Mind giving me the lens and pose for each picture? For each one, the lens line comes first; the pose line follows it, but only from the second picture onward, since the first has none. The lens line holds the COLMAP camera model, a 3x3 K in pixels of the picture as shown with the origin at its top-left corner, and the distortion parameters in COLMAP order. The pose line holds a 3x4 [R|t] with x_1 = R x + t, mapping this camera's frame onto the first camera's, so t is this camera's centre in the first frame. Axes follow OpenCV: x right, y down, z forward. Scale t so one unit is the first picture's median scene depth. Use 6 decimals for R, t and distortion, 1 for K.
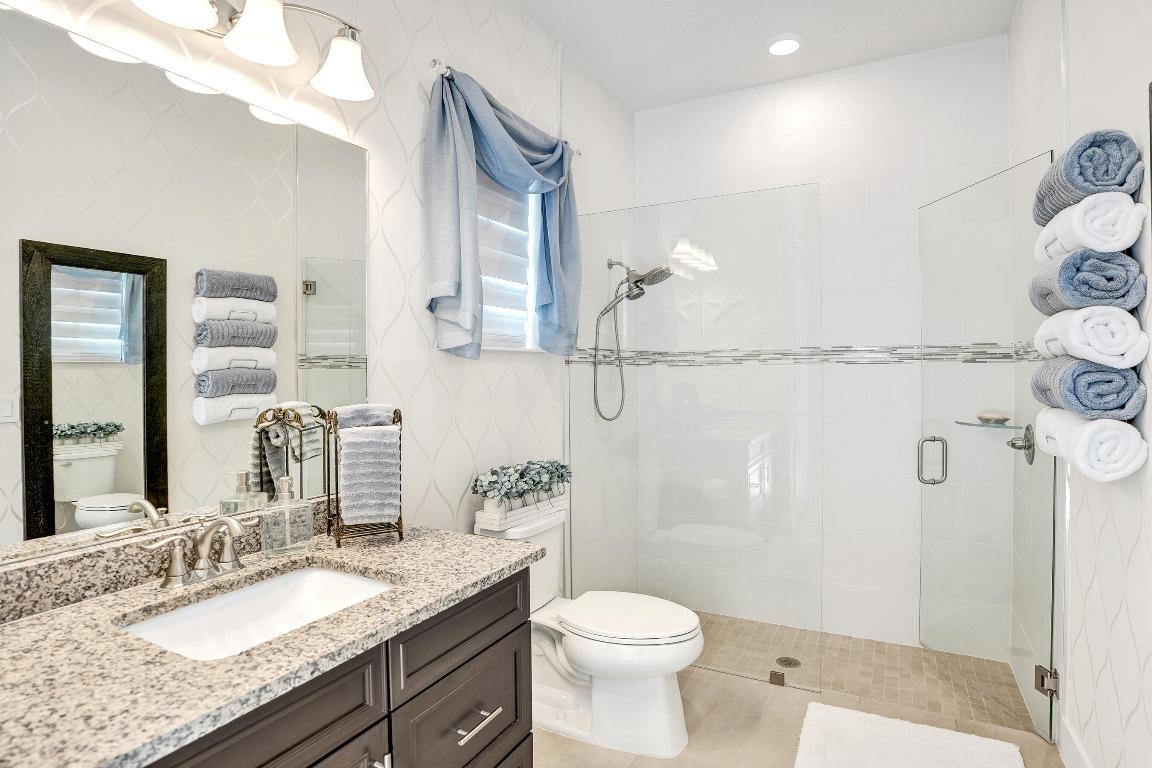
lens RADIAL K [[600.5, 0, 575.5], [0, 600.5, 375.7], [0, 0, 1]] dist [-0.059602, 0.022778]
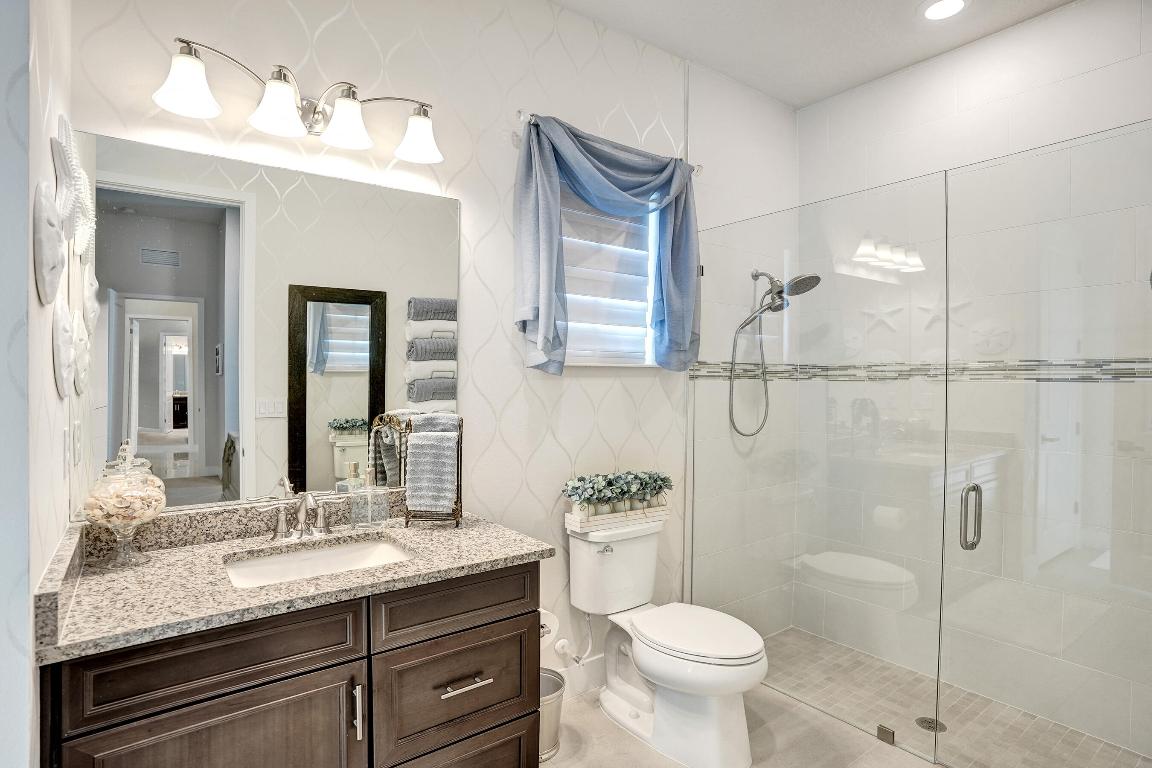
lens RADIAL K [[600.6, 0, 592.4], [0, 600.6, 387.7], [0, 0, 1]] dist [-0.063462, 0.023536]
pose [[0.912895, 0.016436, -0.407865, 0.372317], [-0.013030, 0.999853, 0.011127, -0.019420], [0.407988, -0.004843, 0.912975, 0.012633]]
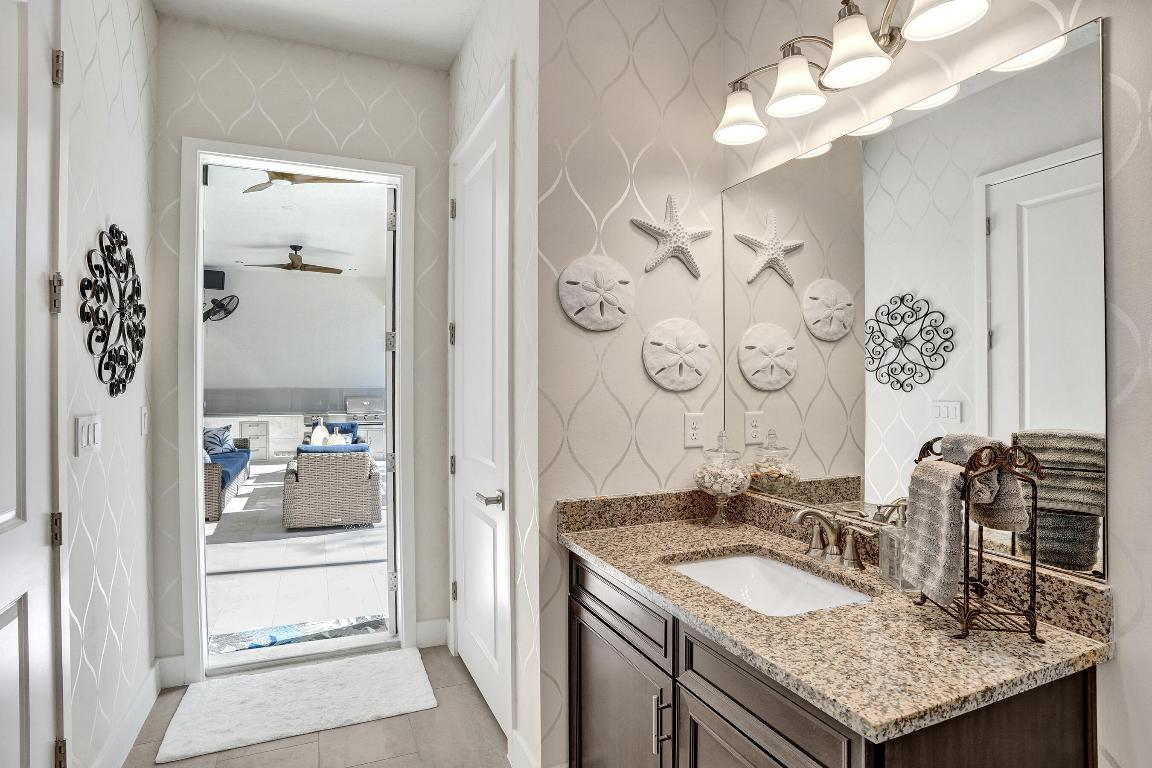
lens RADIAL K [[584.7, 0, 555.8], [0, 584.7, 382.3], [0, 0, 1]] dist [-0.015009, -0.000407]
pose [[-0.619788, 0.009867, -0.784707, 0.424852], [-0.001252, 0.999907, 0.013562, -0.019986], [0.784769, 0.009388, -0.619718, 0.881283]]
